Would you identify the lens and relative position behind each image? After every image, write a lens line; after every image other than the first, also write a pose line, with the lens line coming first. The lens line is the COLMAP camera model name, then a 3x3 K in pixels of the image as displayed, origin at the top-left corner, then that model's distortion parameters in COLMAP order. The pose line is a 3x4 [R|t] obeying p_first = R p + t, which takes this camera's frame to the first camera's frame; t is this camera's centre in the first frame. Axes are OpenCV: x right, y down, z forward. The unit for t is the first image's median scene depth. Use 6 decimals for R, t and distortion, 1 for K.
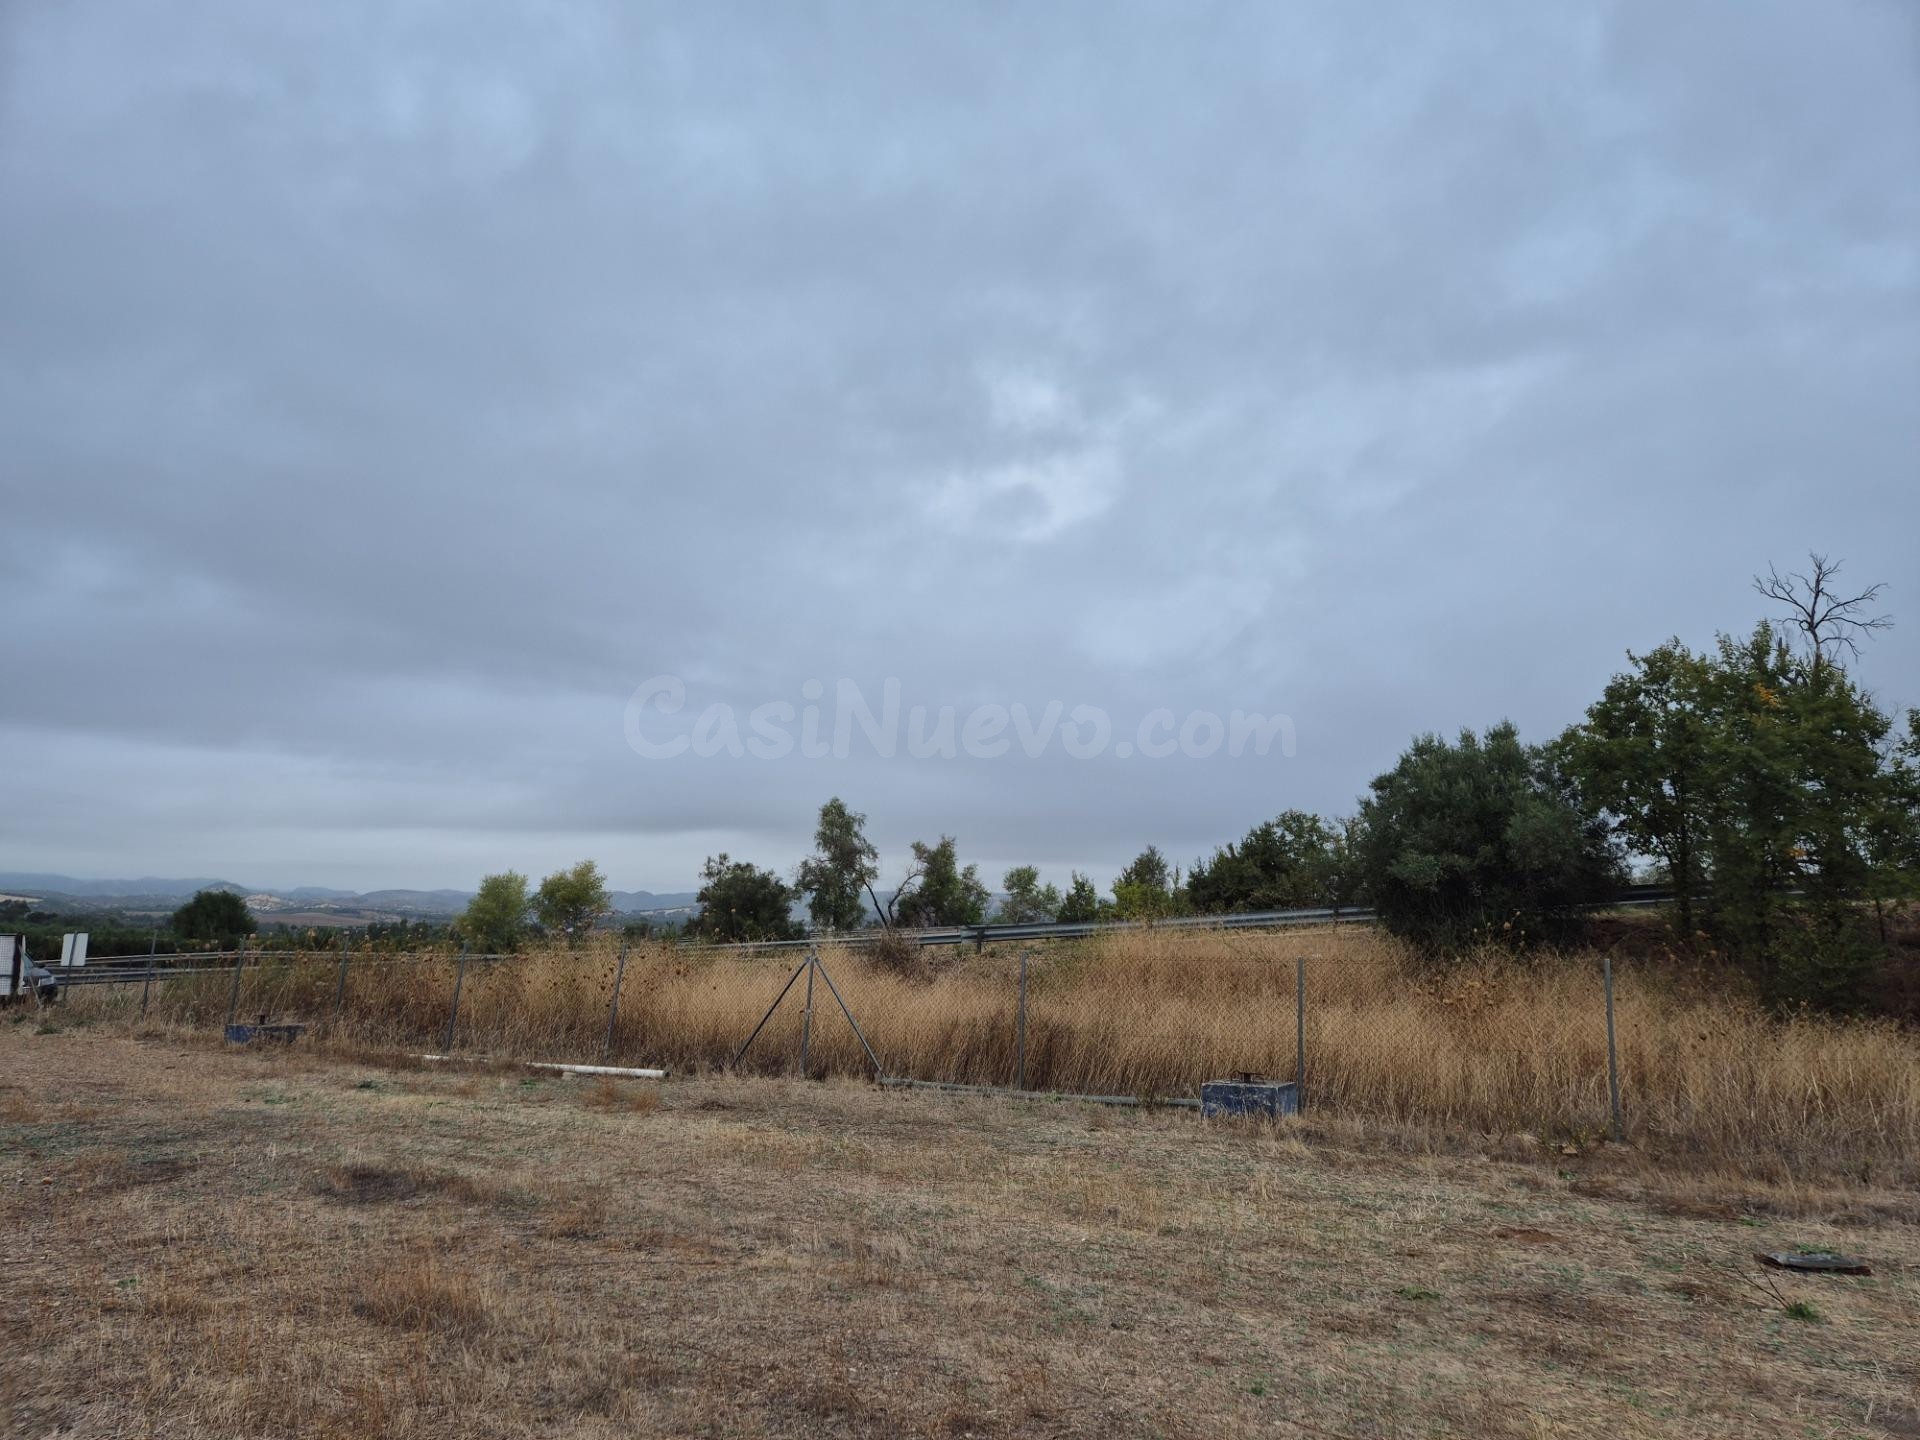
lens RADIAL K [[1287.3, 0, 946.2], [0, 1287.3, 700.2], [0, 0, 1]] dist [0.064556, -0.057653]
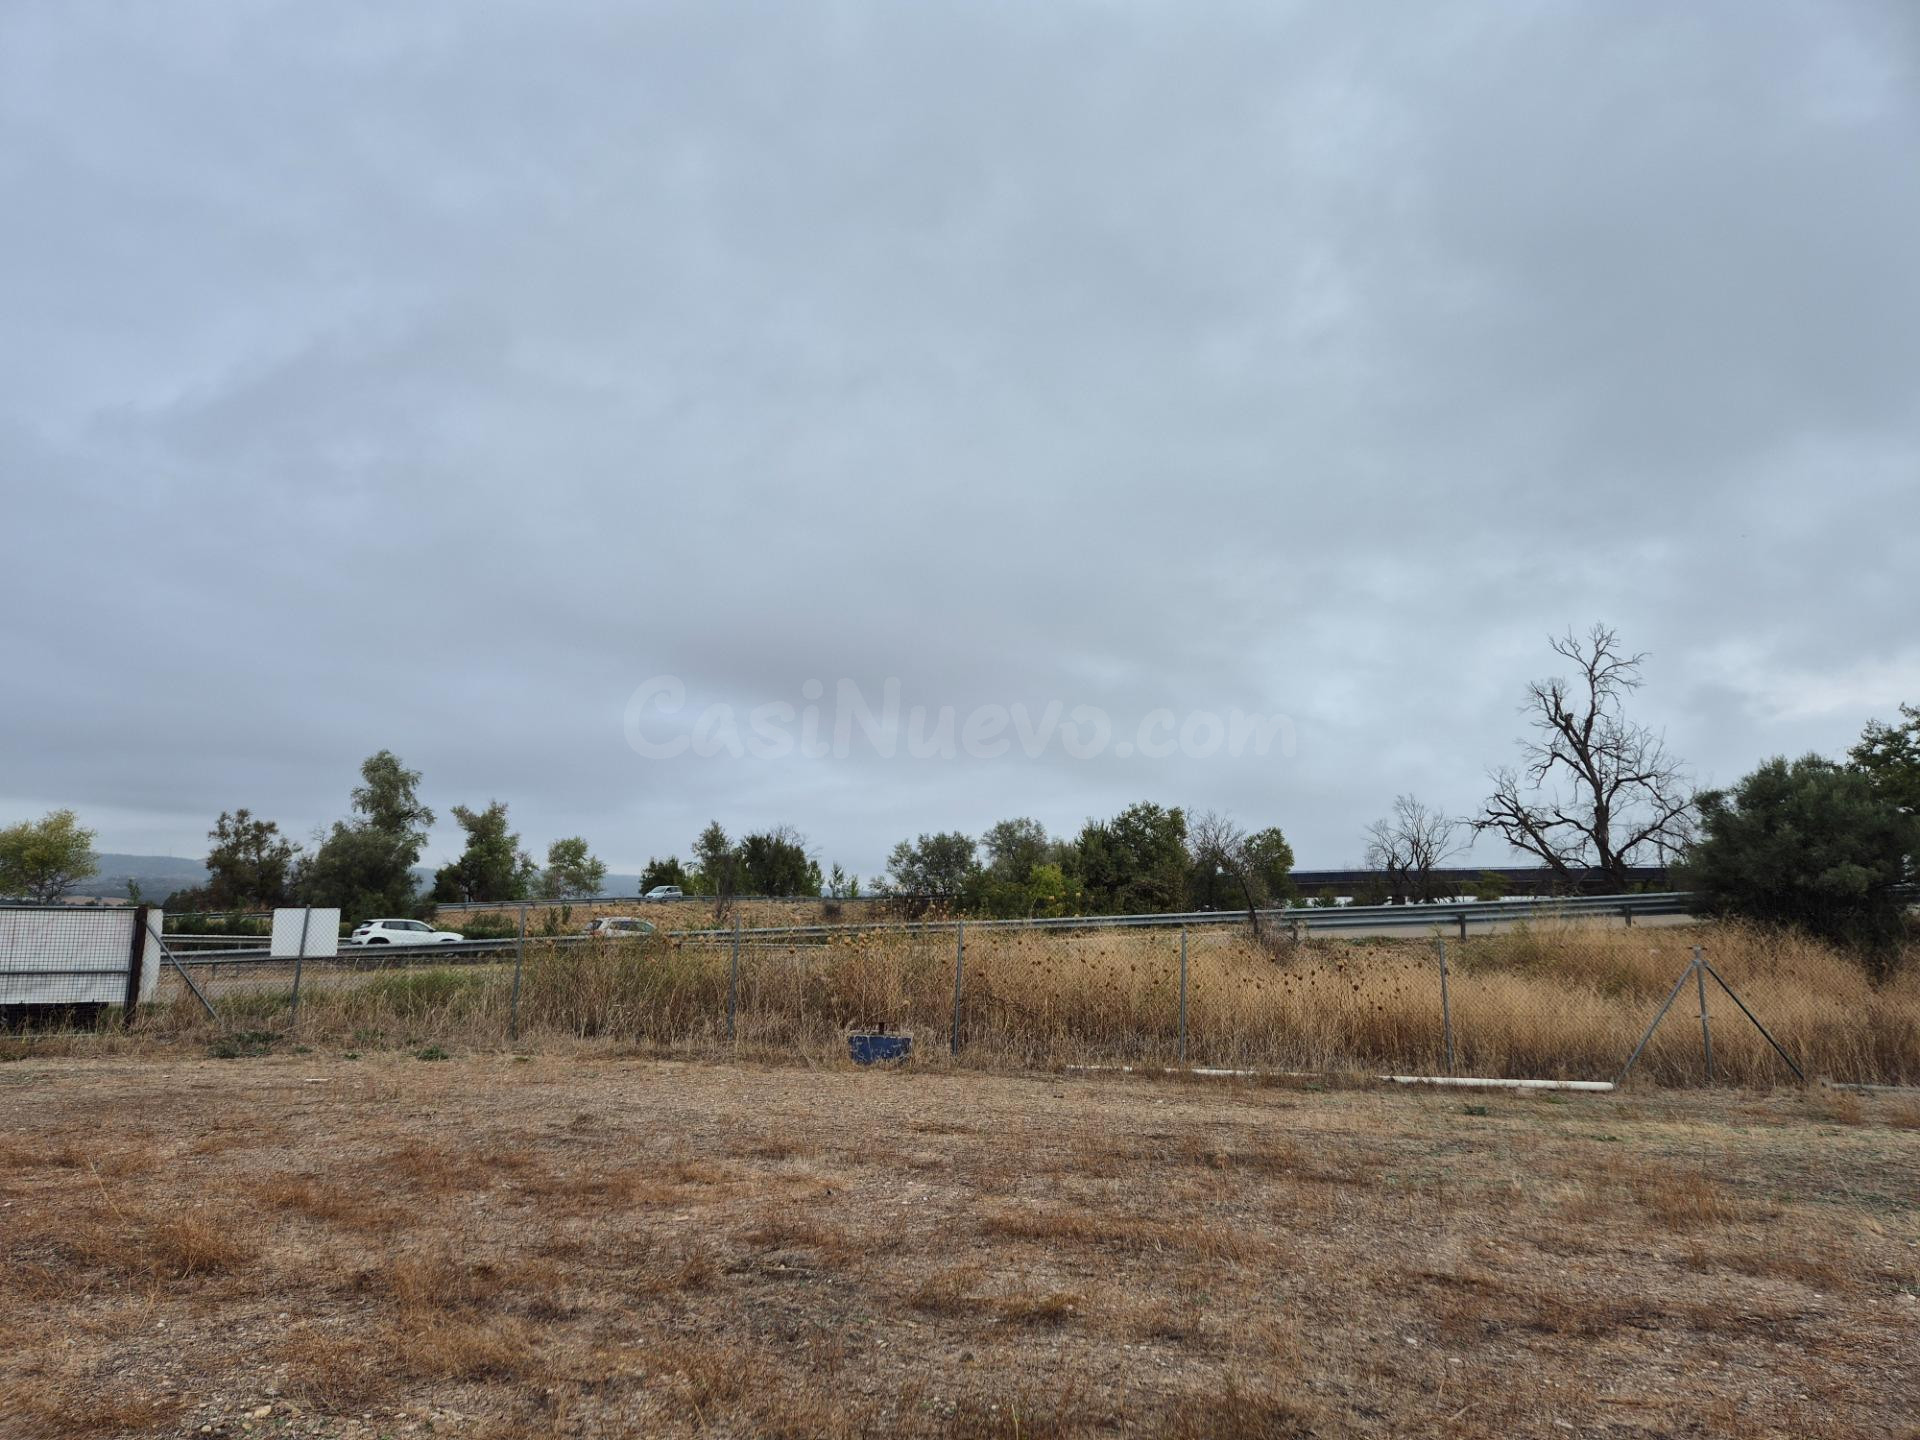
lens RADIAL K [[1287.3, 0, 946.2], [0, 1287.3, 700.2], [0, 0, 1]] dist [0.064556, -0.057653]
pose [[0.874112, 0.090210, 0.477274, -0.184717], [-0.098867, 0.995076, -0.007008, 0.012864], [-0.475556, -0.041061, 0.878727, 0.074566]]
